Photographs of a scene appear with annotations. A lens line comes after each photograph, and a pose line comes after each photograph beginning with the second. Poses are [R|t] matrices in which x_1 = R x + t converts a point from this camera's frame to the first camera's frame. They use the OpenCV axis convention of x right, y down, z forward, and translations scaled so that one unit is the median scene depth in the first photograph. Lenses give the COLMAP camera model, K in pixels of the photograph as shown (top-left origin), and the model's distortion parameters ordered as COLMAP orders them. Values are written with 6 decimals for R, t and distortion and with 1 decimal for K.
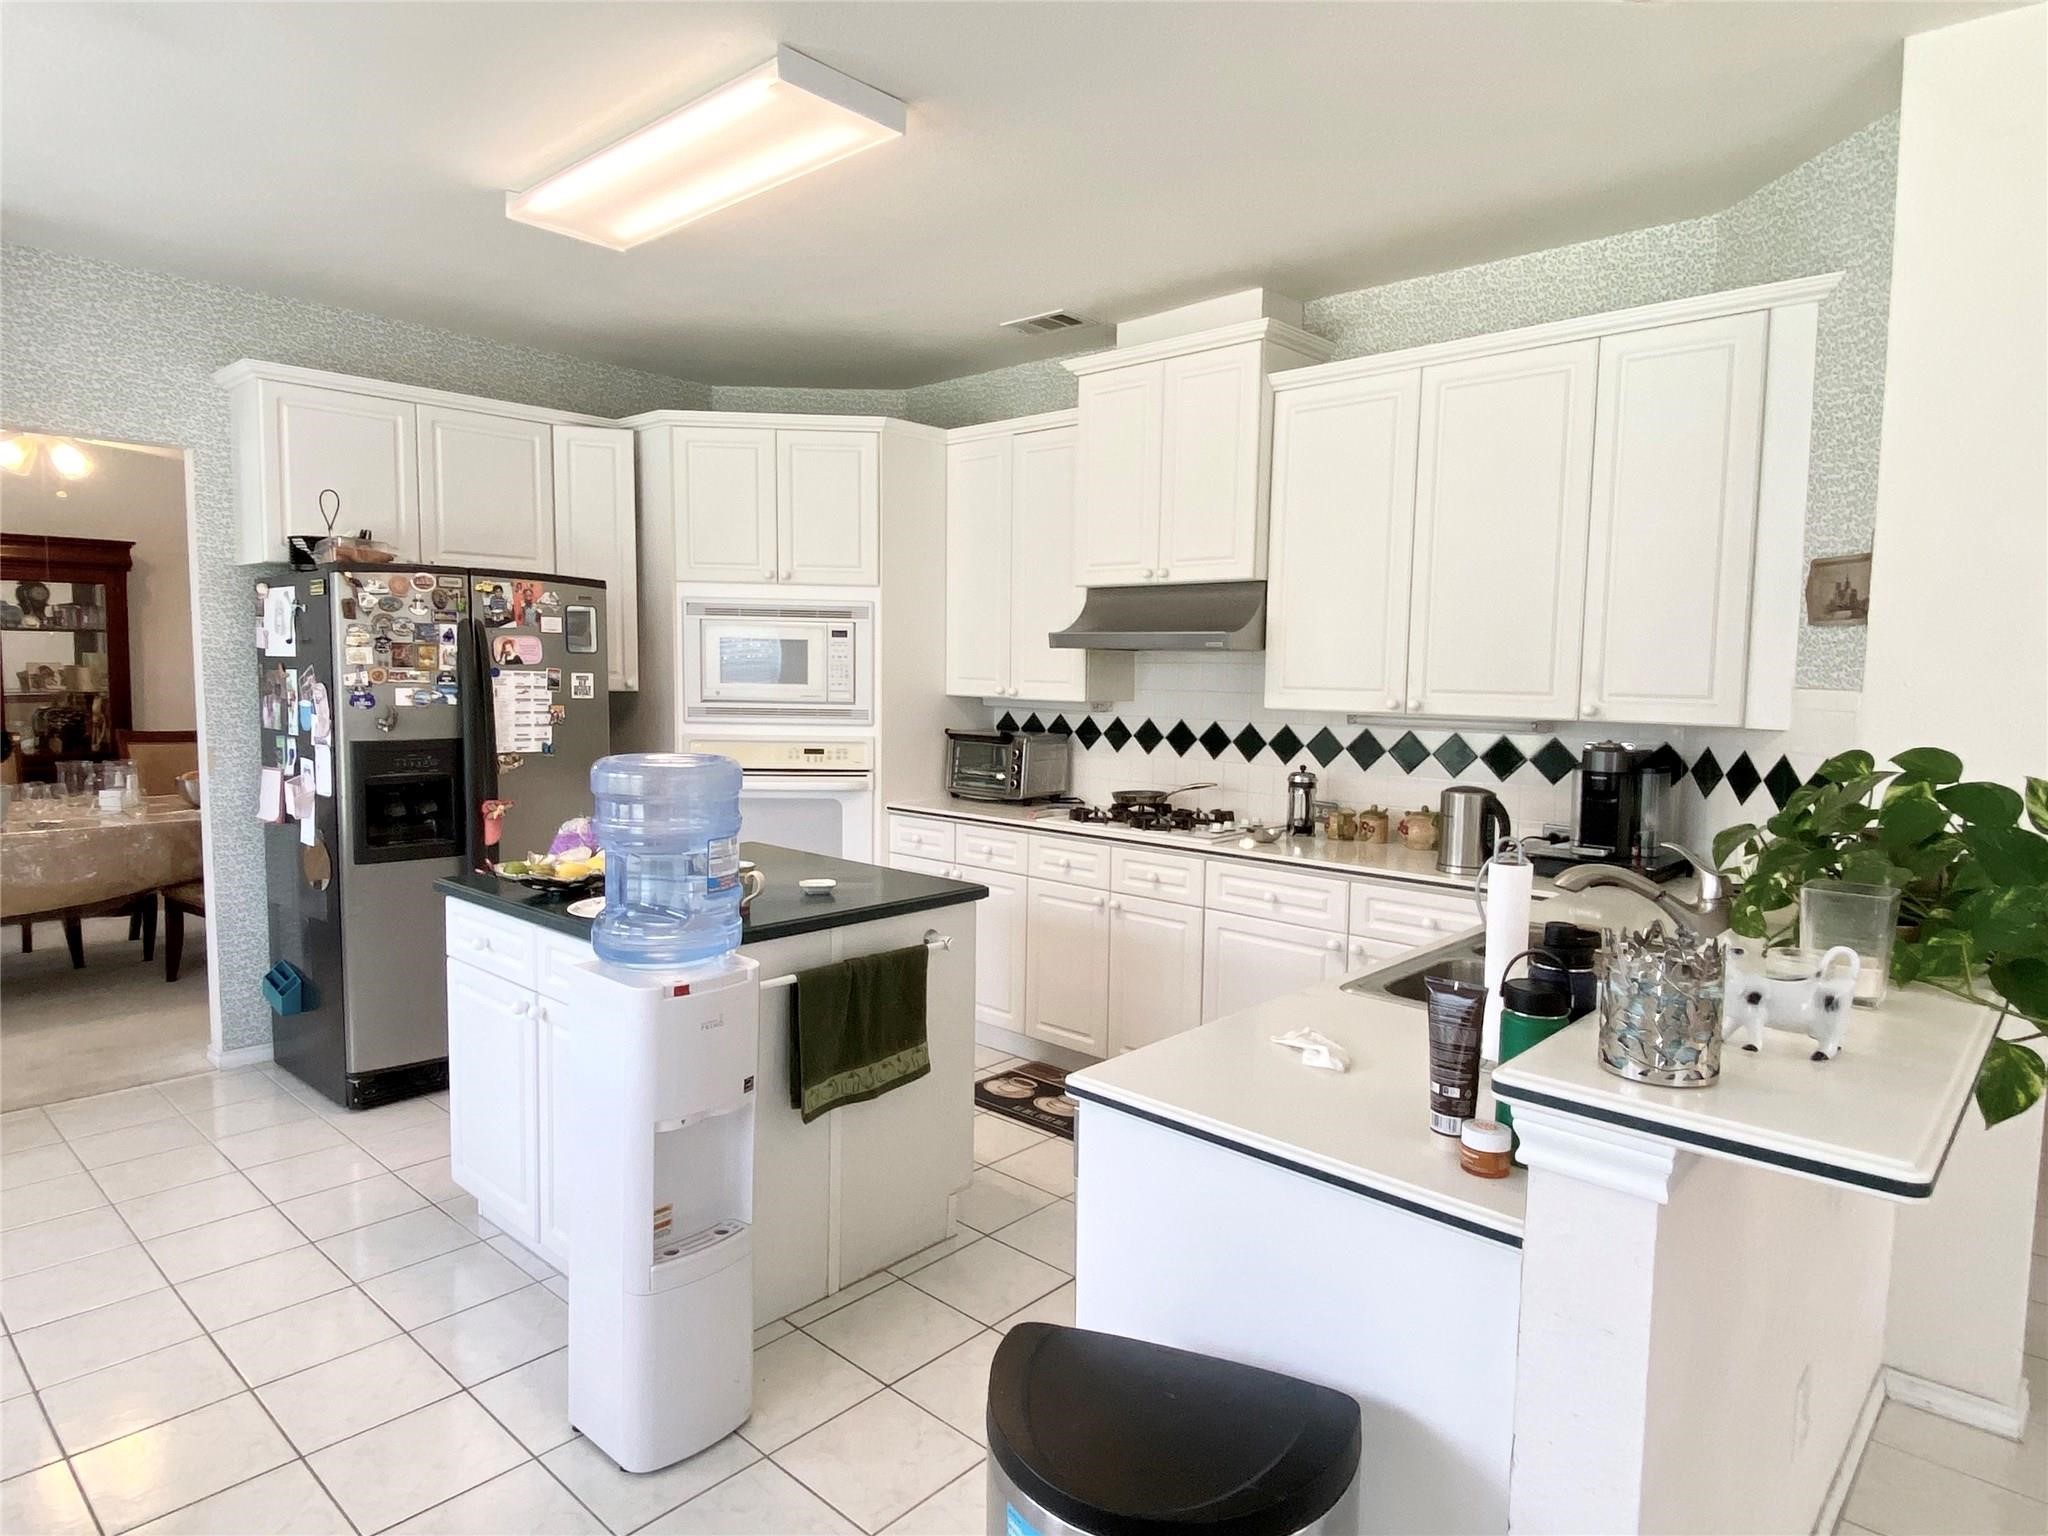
lens RADIAL K [[1188.0, 0, 1024.0], [0, 1188.0, 768.0], [0, 0, 1]] dist [0.000928, -0.000049]
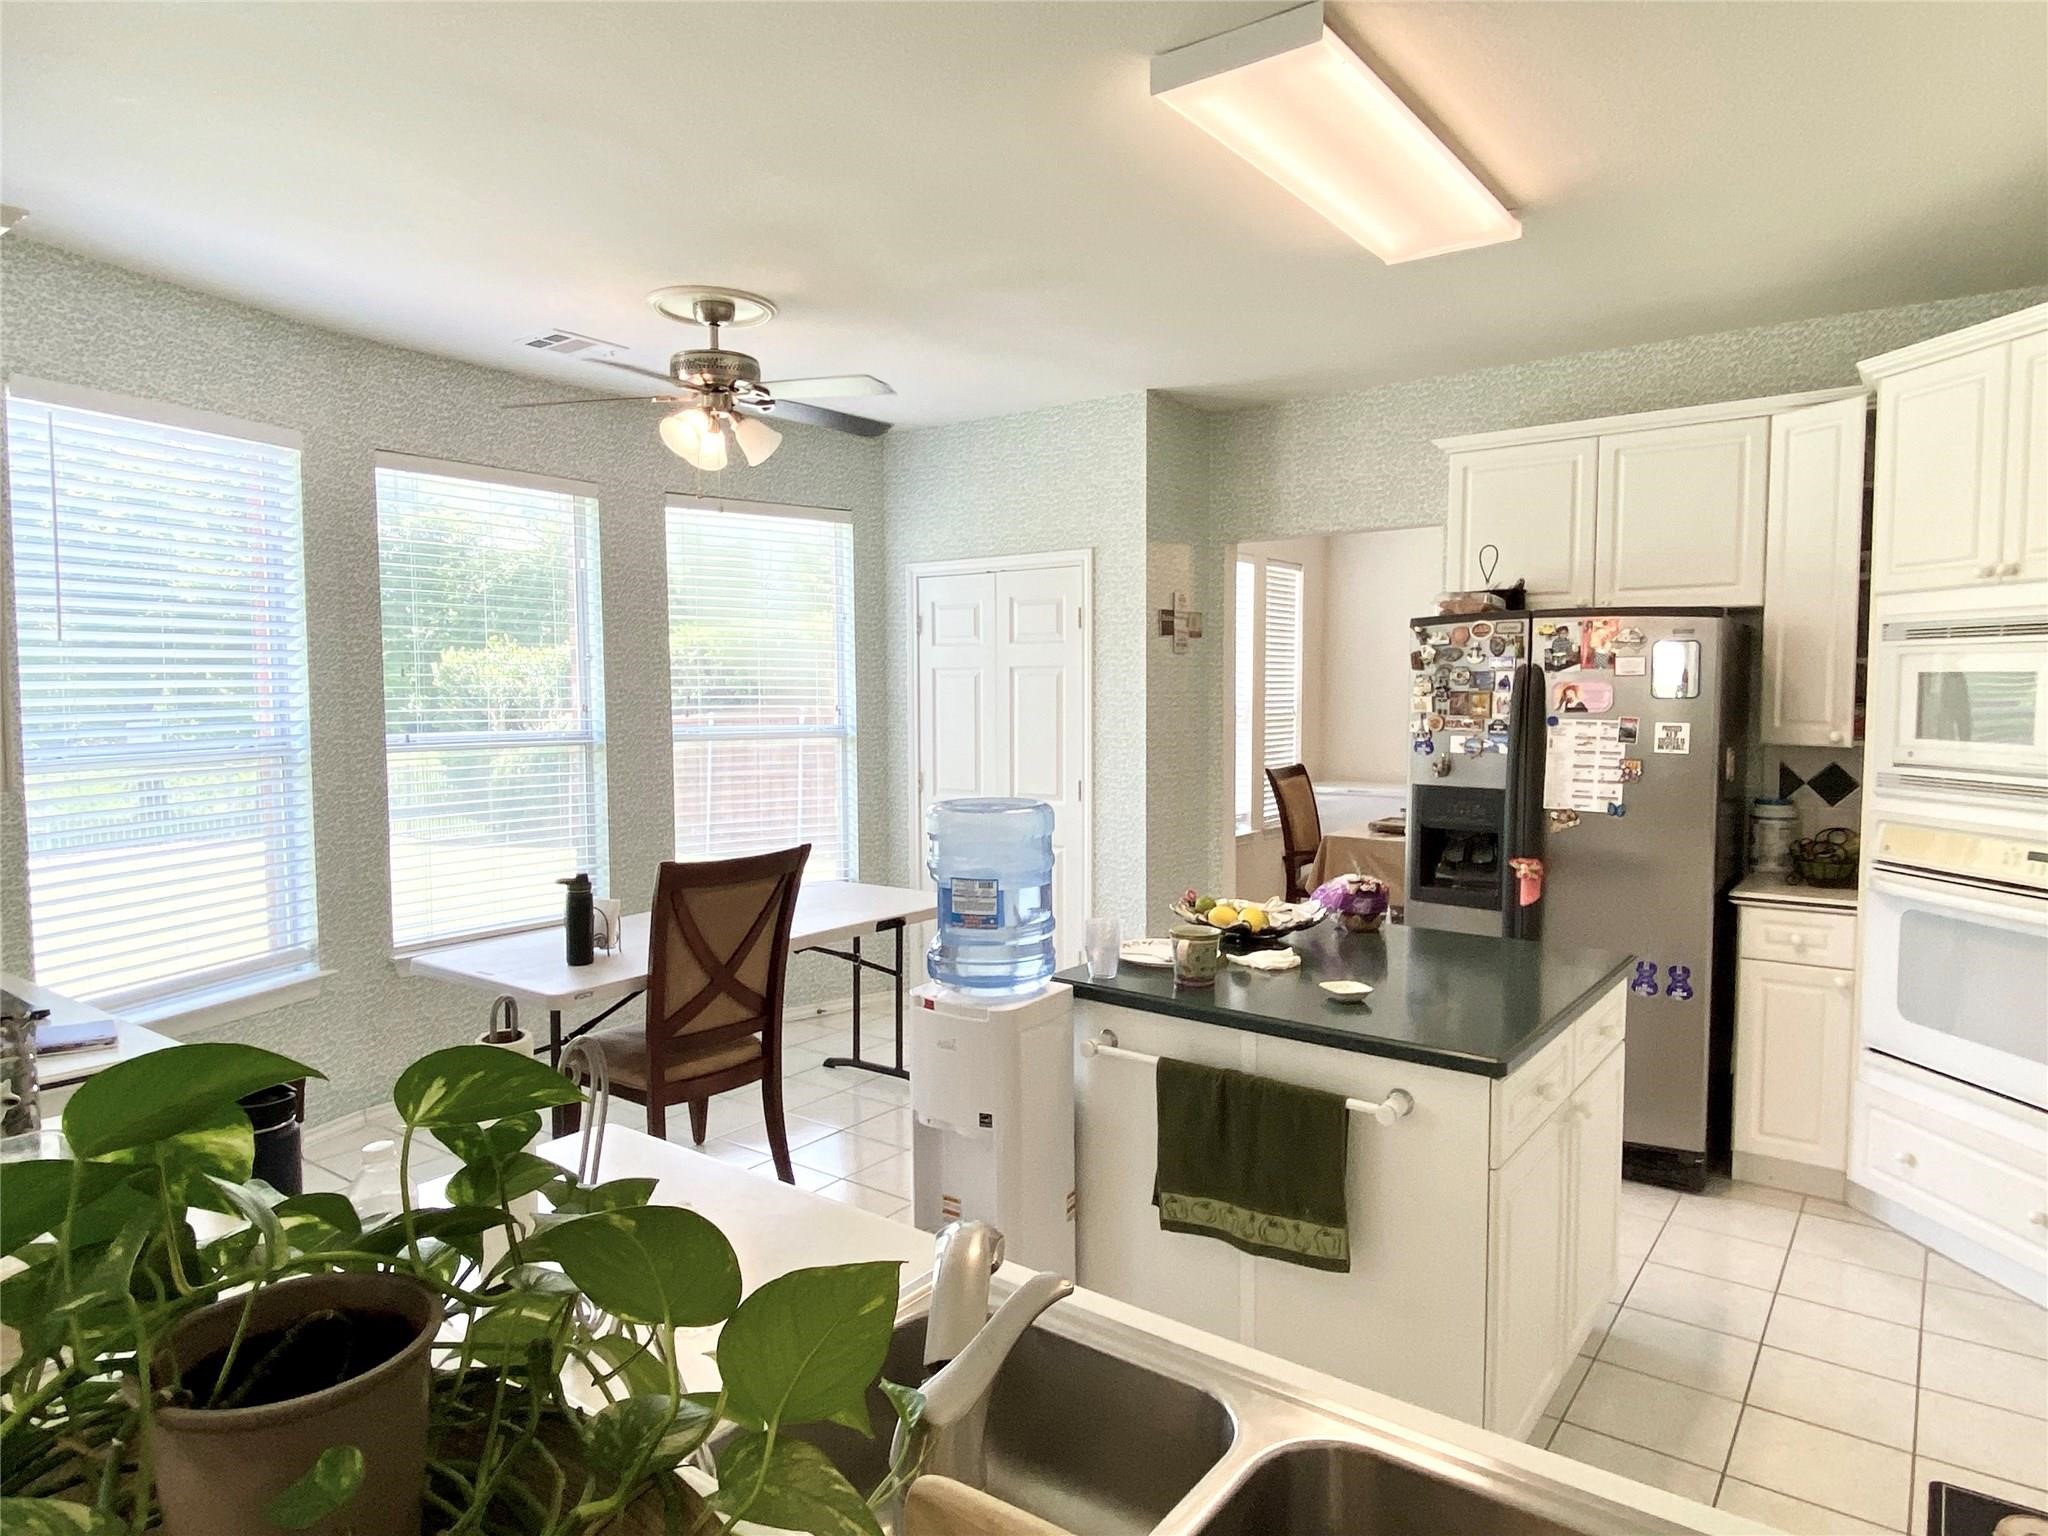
lens RADIAL K [[1221.5, 0, 1024.0], [0, 1221.5, 768.0], [0, 0, 1]] dist [-0.001376, -0.000807]
pose [[0.075985, 0.048069, -0.995950, 0.469652], [-0.082168, 0.995742, 0.041790, -0.050725], [0.993718, 0.078660, 0.079611, 0.527610]]
